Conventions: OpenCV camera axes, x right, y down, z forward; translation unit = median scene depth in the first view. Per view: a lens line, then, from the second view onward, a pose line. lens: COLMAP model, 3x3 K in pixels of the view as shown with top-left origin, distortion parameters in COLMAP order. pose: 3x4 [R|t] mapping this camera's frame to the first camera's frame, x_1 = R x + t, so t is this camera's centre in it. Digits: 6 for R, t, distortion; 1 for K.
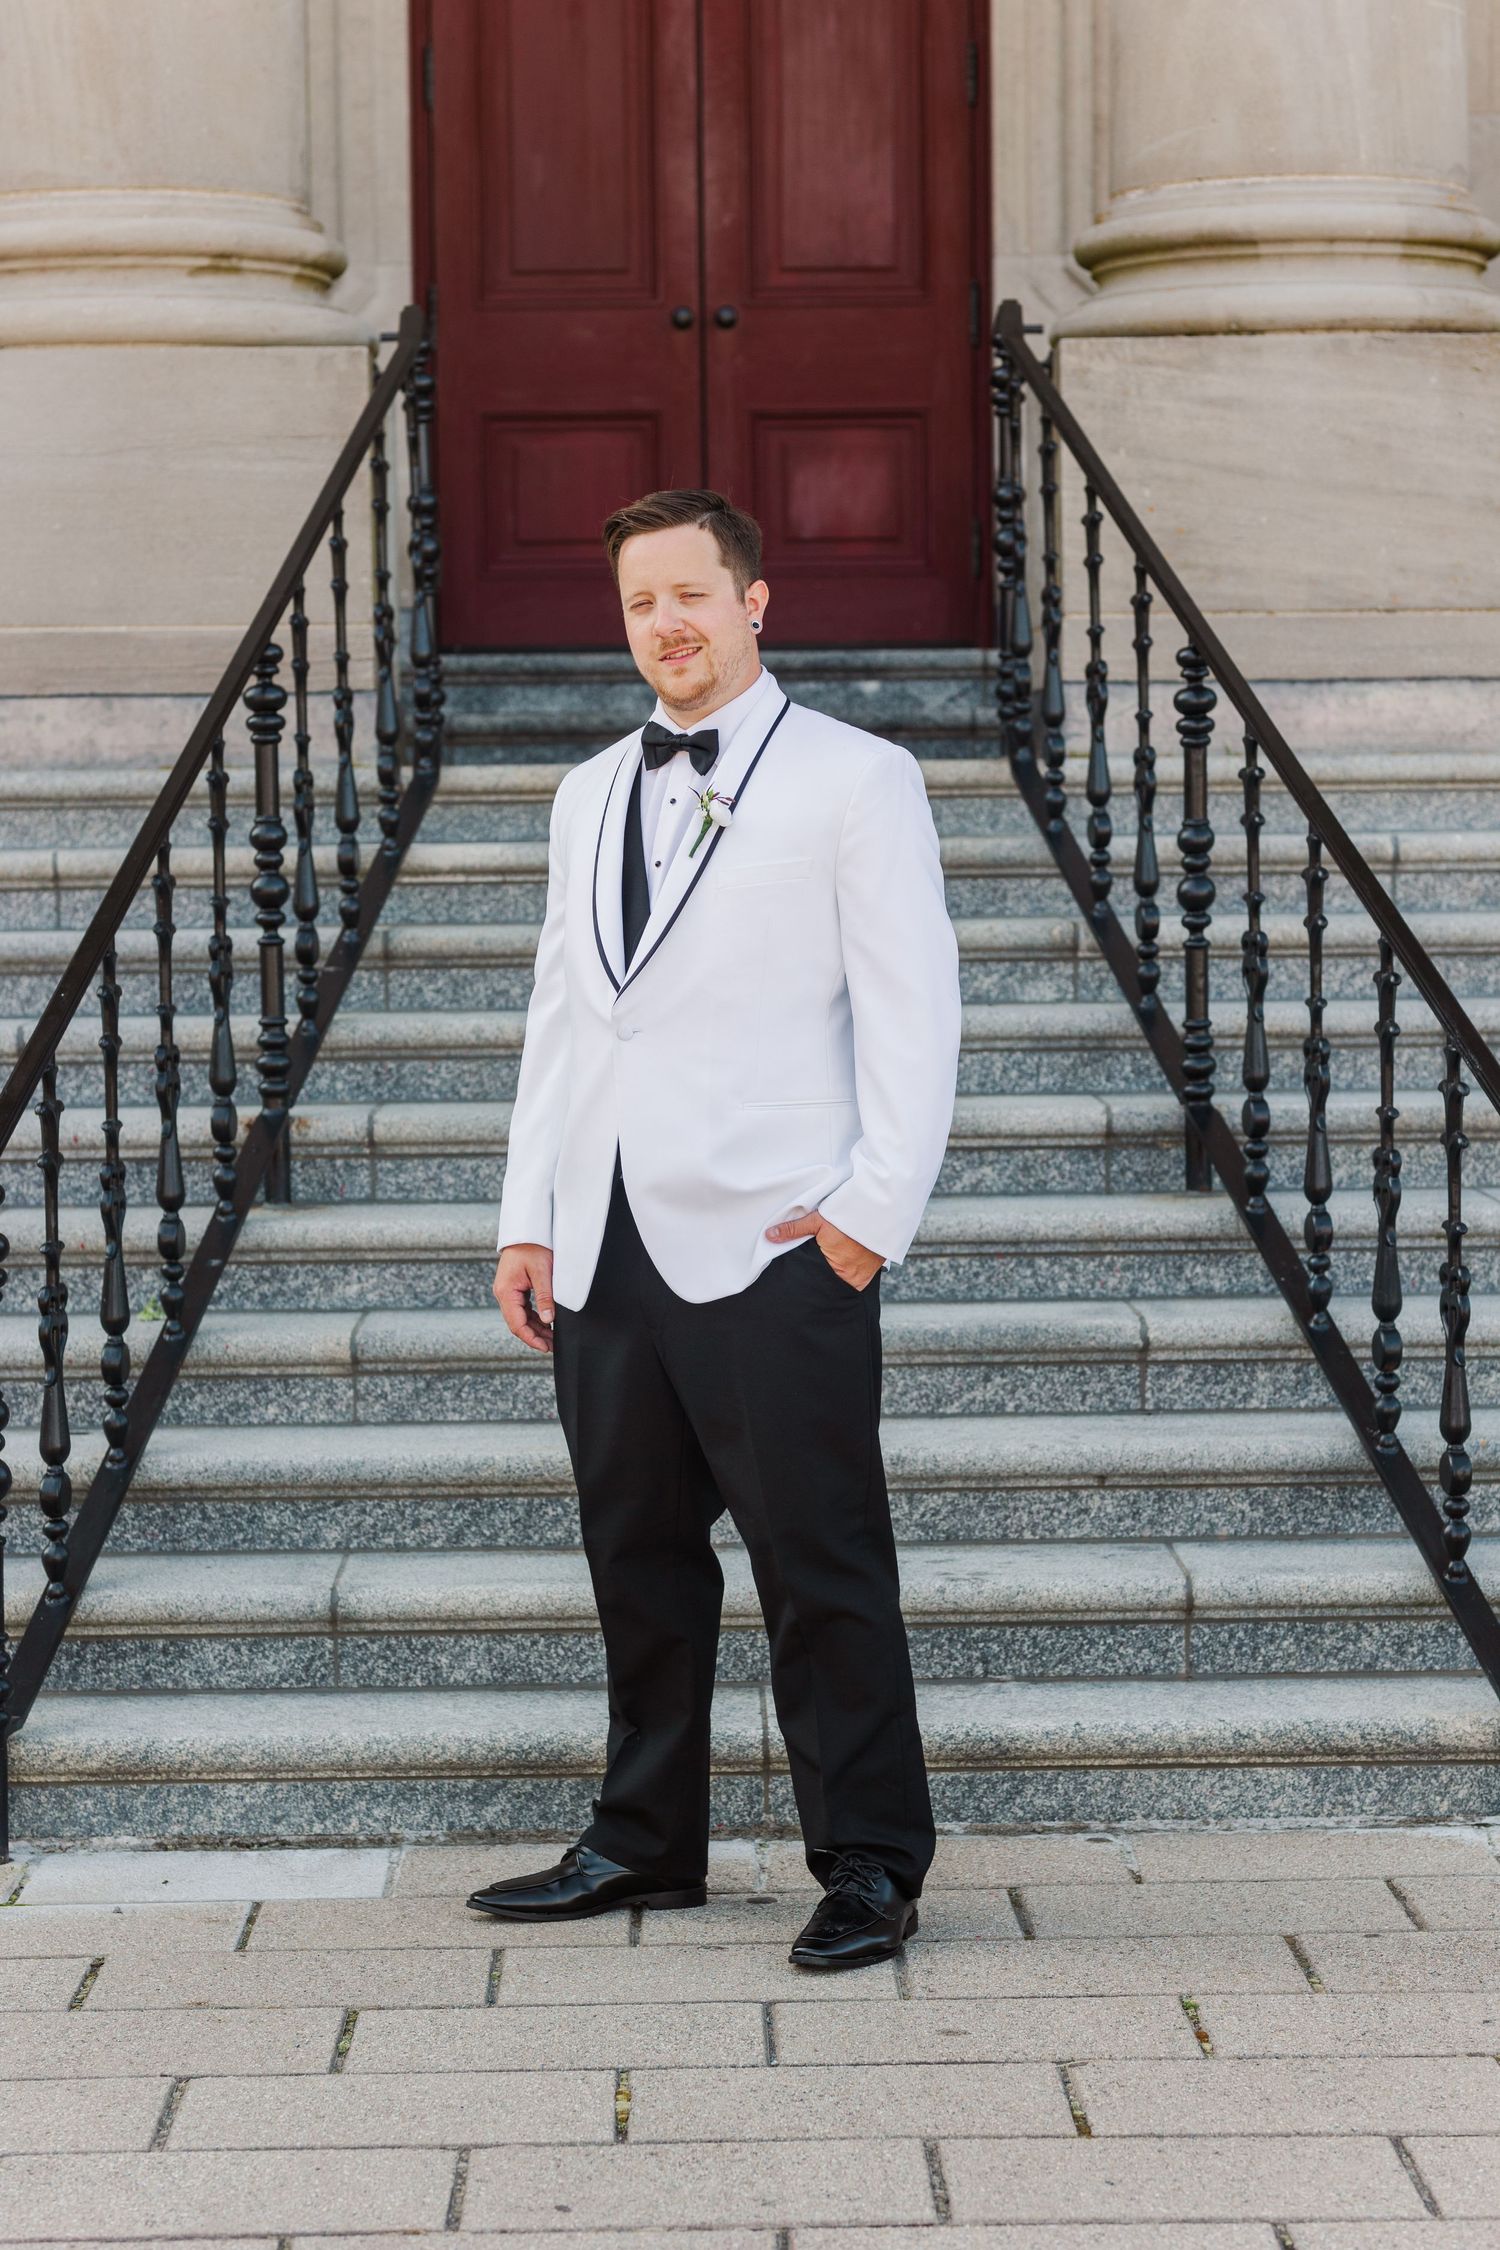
lens RADIAL K [[5383.5, 0, 750.0], [0, 5383.5, 1125.0], [0, 0, 1]] dist [-0.018024, 0.151349]
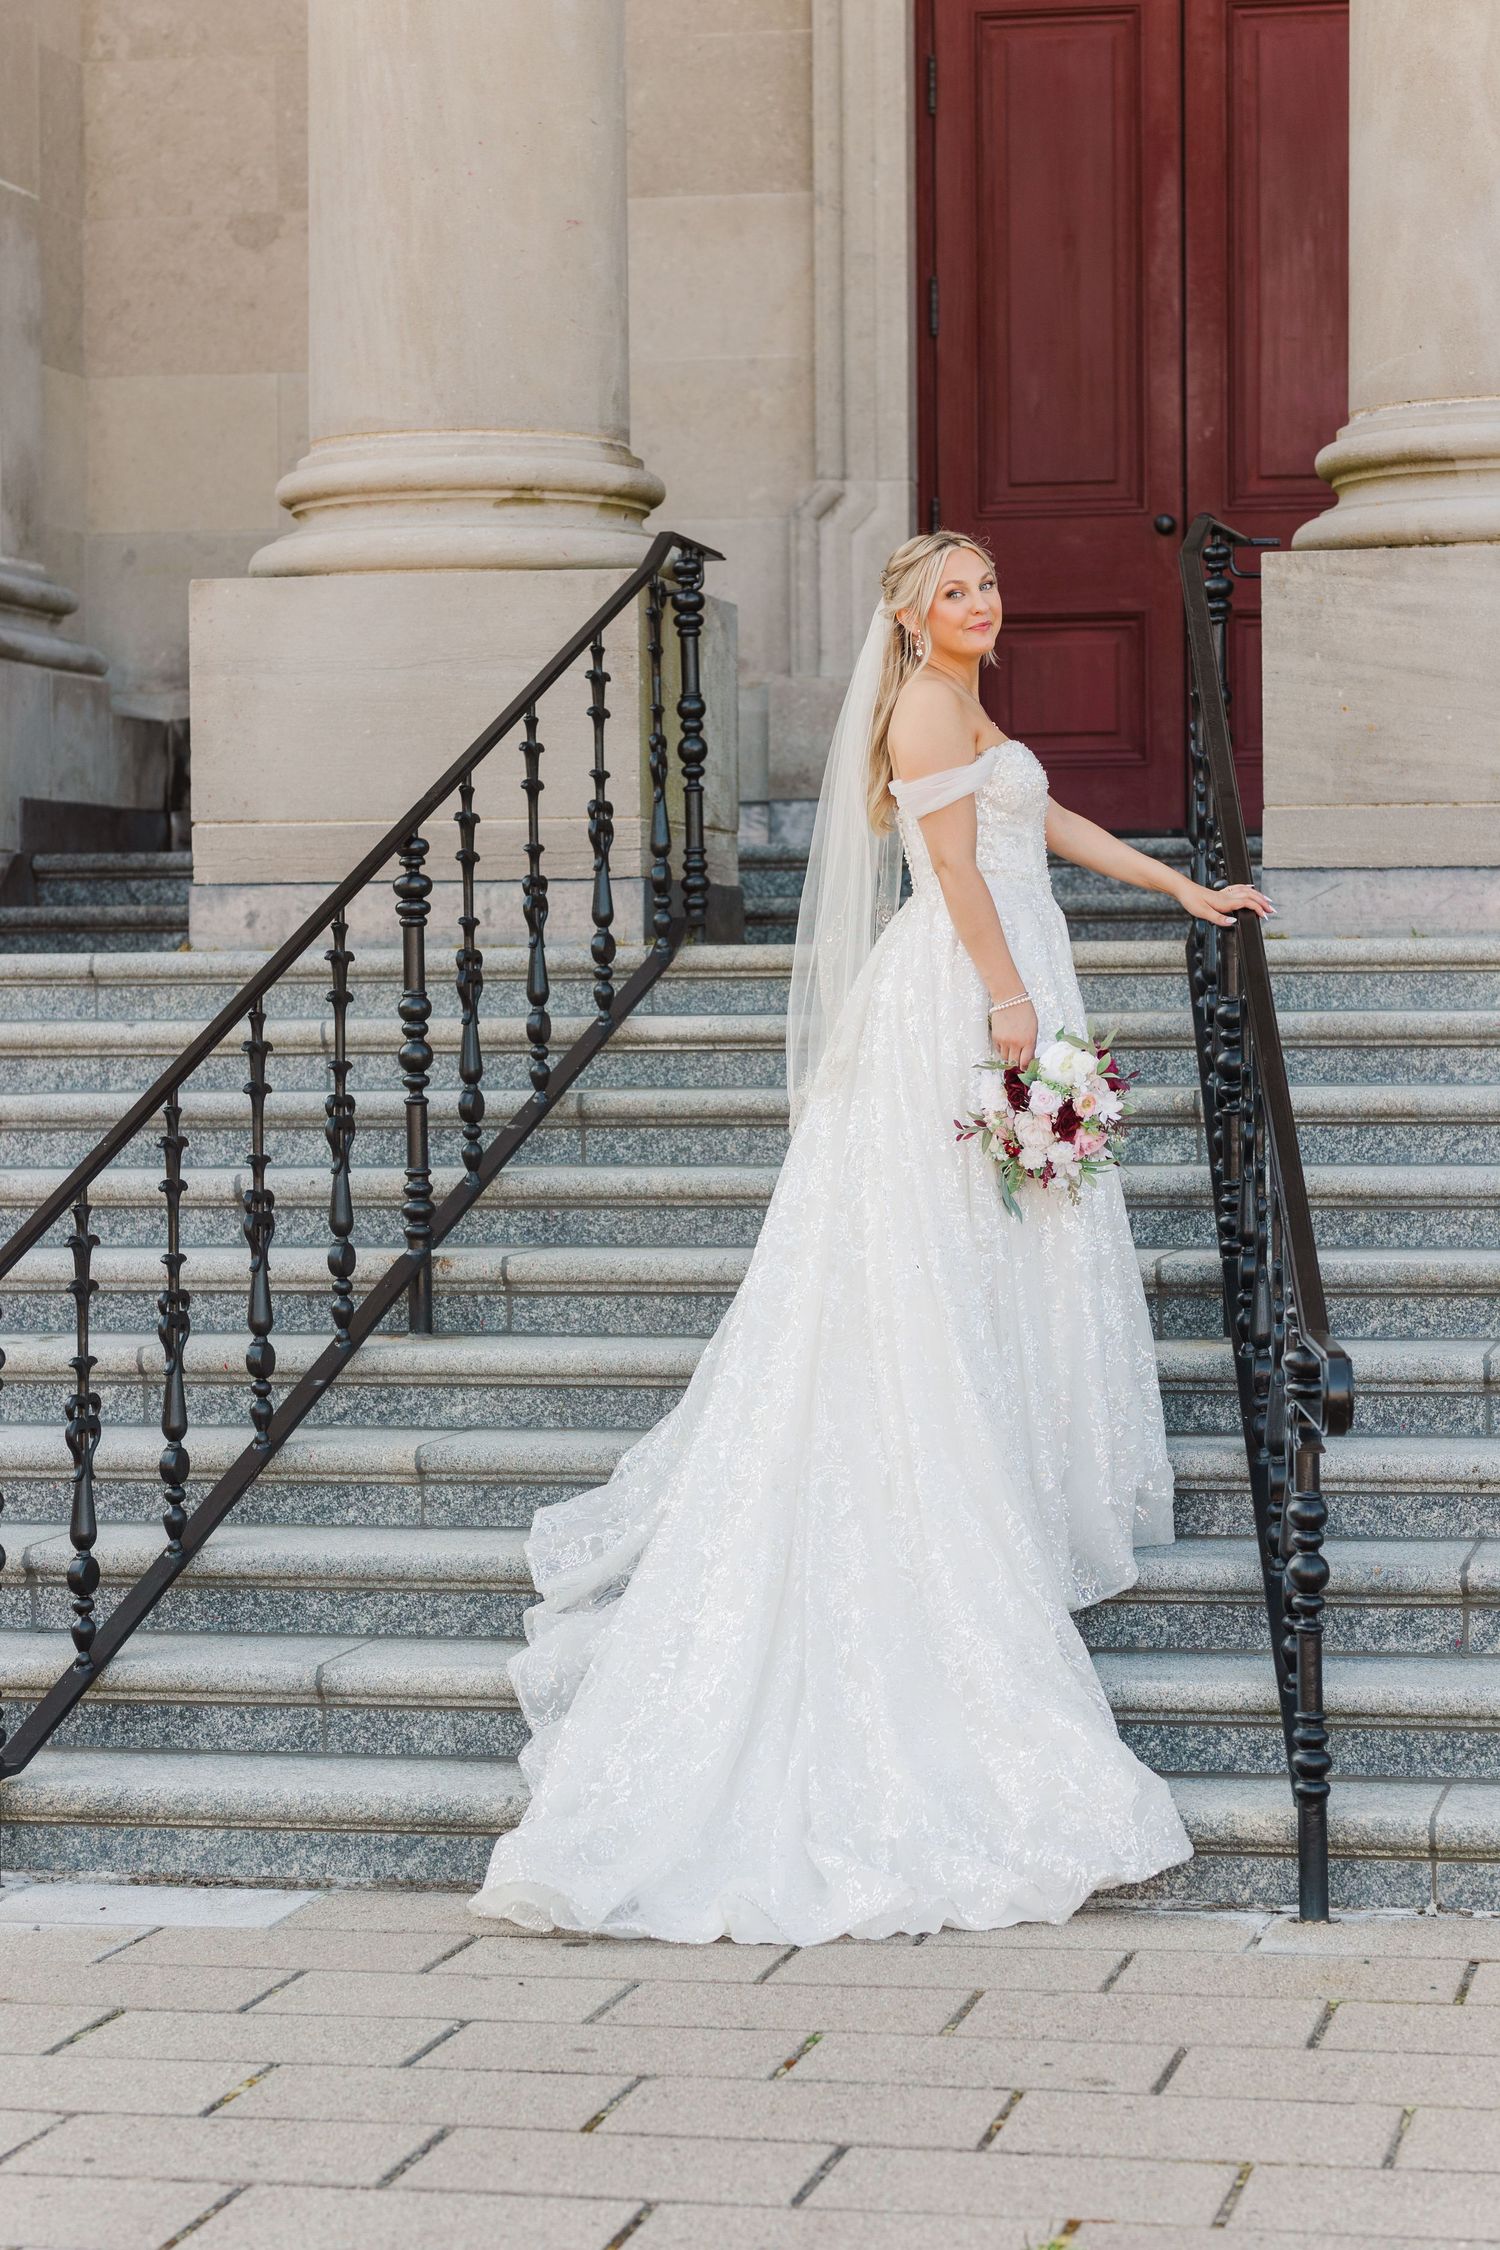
lens RADIAL K [[5383.5, 0, 750.0], [0, 5383.5, 1125.0], [0, 0, 1]] dist [-0.018024, 0.151349]
pose [[0.973626, 0.009577, -0.227948, 0.251137], [-0.016735, 0.999425, -0.029492, 0.003233], [0.227534, 0.032529, 0.973227, -0.089015]]
